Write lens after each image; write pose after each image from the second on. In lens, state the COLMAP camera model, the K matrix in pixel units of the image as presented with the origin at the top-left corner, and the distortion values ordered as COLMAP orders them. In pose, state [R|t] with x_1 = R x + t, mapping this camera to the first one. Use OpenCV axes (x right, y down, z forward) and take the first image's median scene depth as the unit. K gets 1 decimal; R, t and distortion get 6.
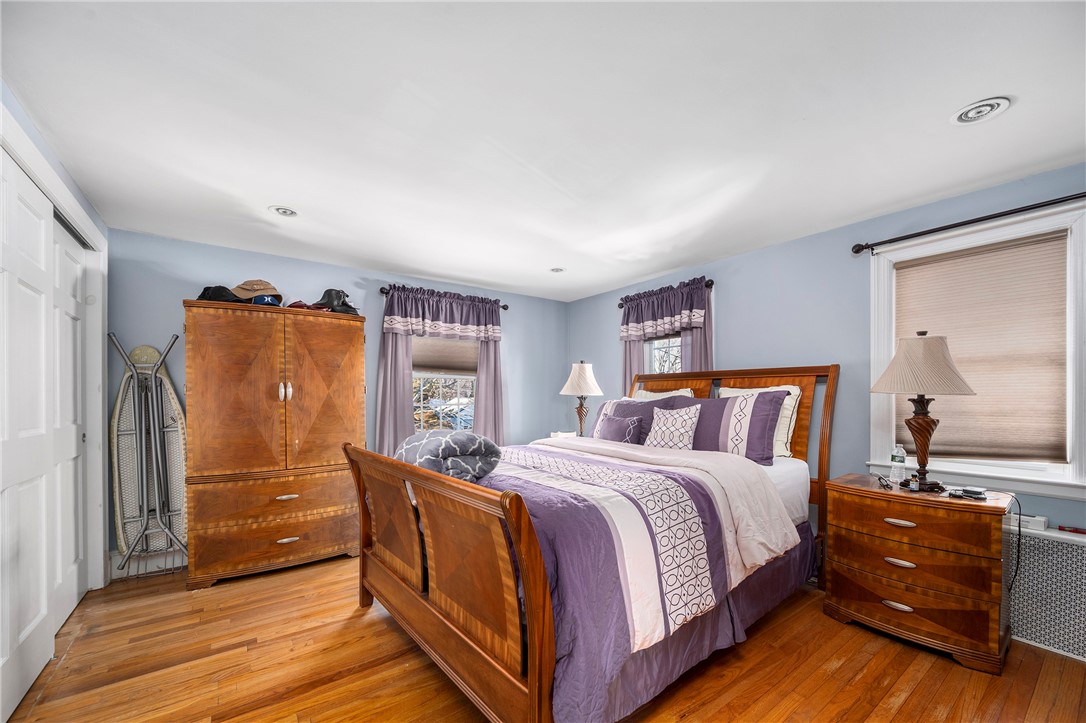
lens RADIAL K [[435.2, 0, 551.2], [0, 435.2, 402.1], [0, 0, 1]] dist [-0.000996, -0.000086]
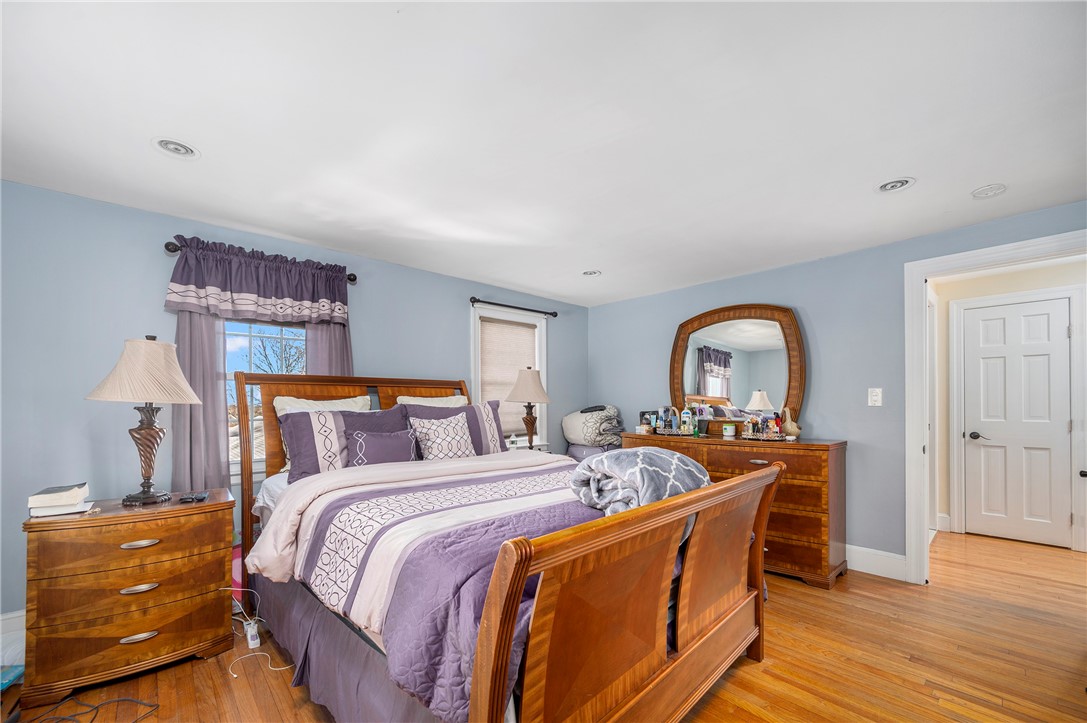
lens RADIAL K [[440.1, 0, 549.4], [0, 440.1, 401.8], [0, 0, 1]] dist [0.003426, 0.000166]
pose [[-0.091856, 0.002553, 0.995769, -0.545236], [0.016430, 0.999864, -0.001048, -0.011410], [-0.995637, 0.016264, -0.091885, 0.657558]]
